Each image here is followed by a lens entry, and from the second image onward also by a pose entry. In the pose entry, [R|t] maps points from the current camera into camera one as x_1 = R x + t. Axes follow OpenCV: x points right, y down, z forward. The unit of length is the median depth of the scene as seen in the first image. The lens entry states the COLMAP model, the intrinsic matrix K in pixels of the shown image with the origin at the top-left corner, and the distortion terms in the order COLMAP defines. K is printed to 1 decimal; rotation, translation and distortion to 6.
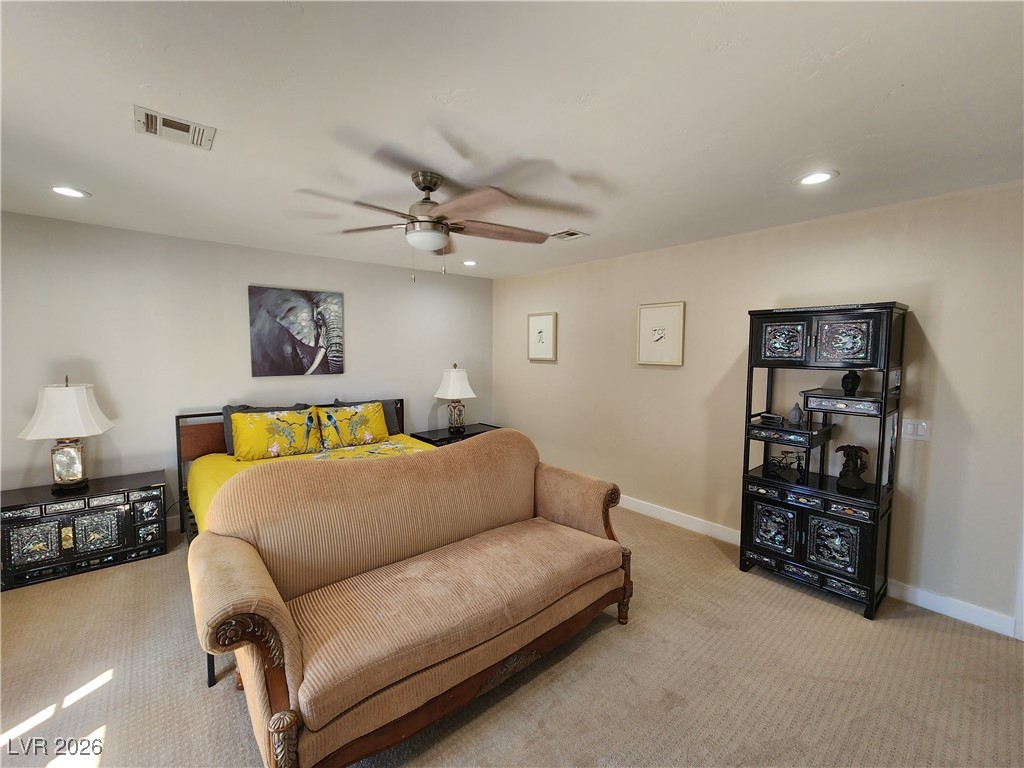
lens RADIAL K [[425.6, 0, 513.0], [0, 425.6, 381.1], [0, 0, 1]] dist [-0.002450, 0.000380]
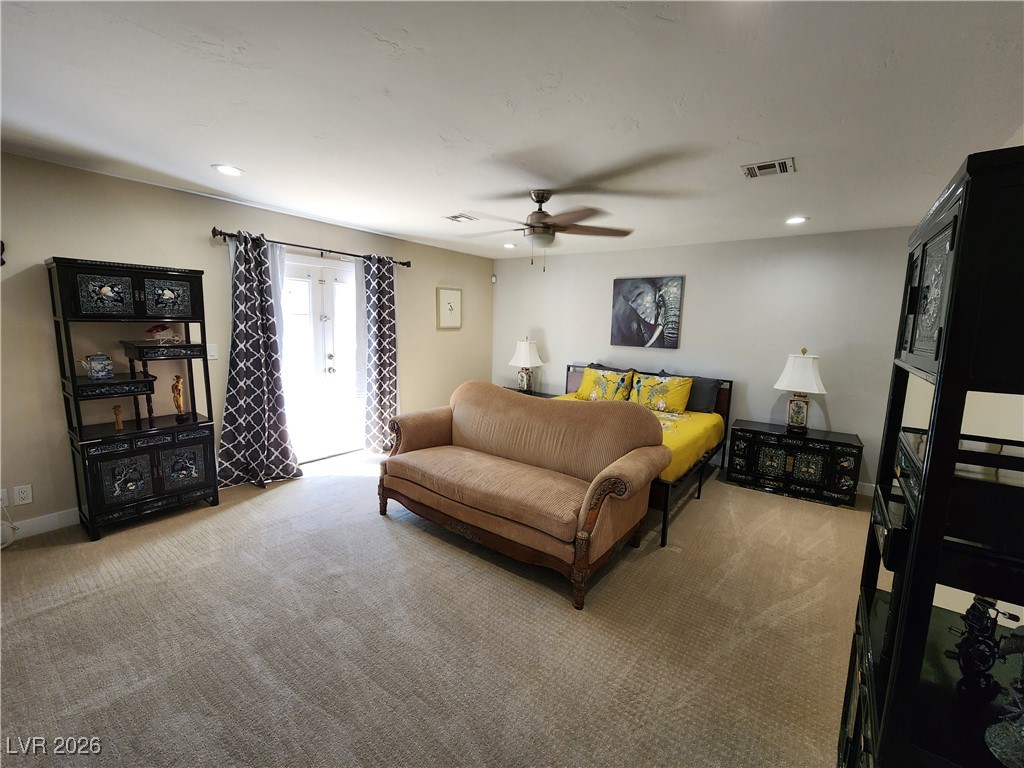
lens RADIAL K [[425.6, 0, 513.0], [0, 425.6, 381.1], [0, 0, 1]] dist [-0.002450, 0.000380]
pose [[0.233275, 0.135739, -0.962890, 0.638487], [-0.101825, 0.988175, 0.114635, -0.019547], [0.967065, 0.071305, 0.244338, 0.340983]]
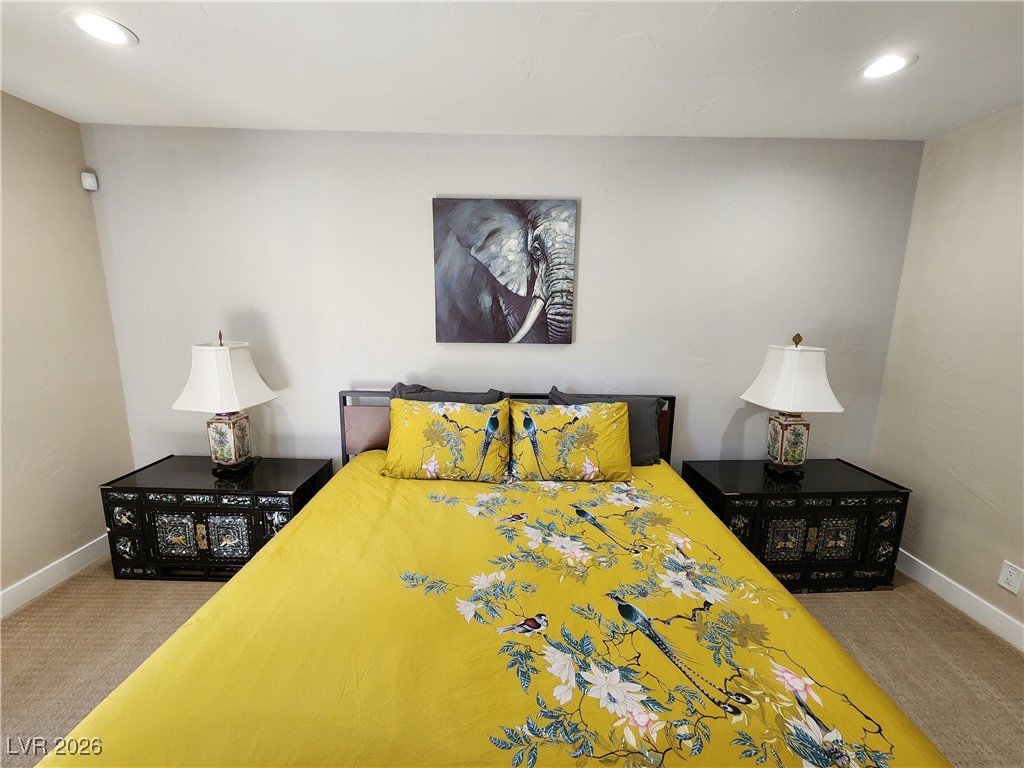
lens RADIAL K [[425.6, 0, 513.0], [0, 425.6, 381.1], [0, 0, 1]] dist [-0.002450, 0.000380]
pose [[0.768489, 0.116174, -0.629228, -0.094159], [-0.057964, 0.991976, 0.112355, -0.030165], [0.637232, -0.049871, 0.769057, 0.537772]]
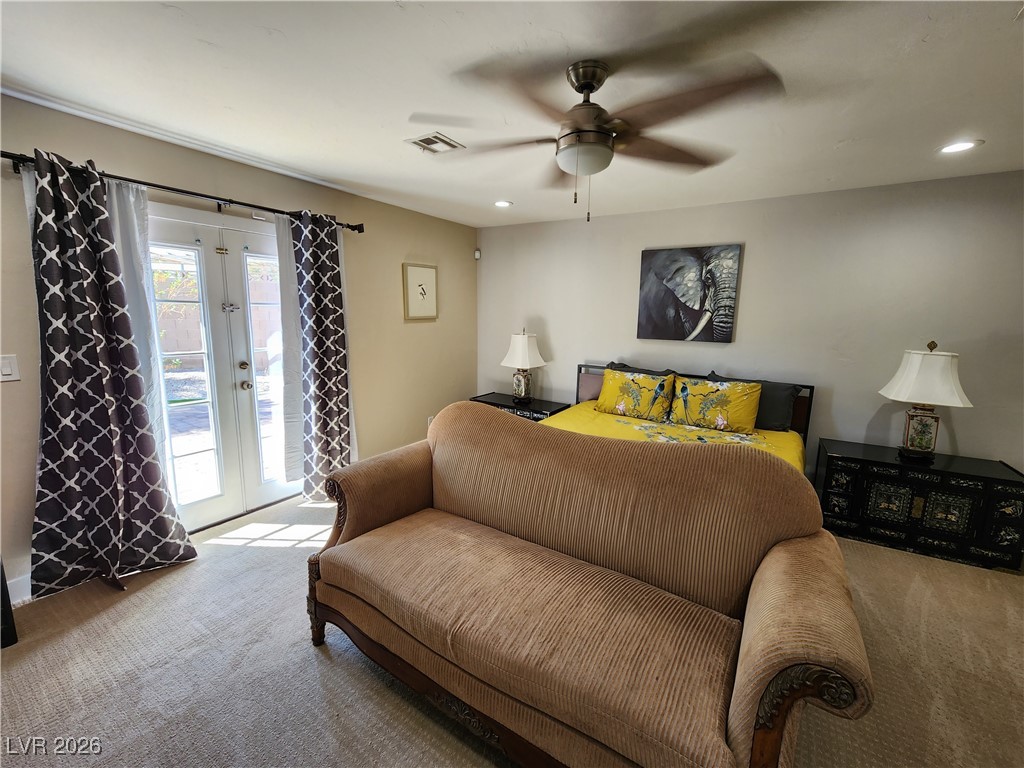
lens RADIAL K [[425.6, 0, 513.0], [0, 425.6, 381.1], [0, 0, 1]] dist [-0.002450, 0.000380]
pose [[0.298099, 0.157971, -0.941373, 0.294729], [-0.088338, 0.986544, 0.137577, -0.022243], [0.950439, 0.042147, 0.308042, 0.365808]]
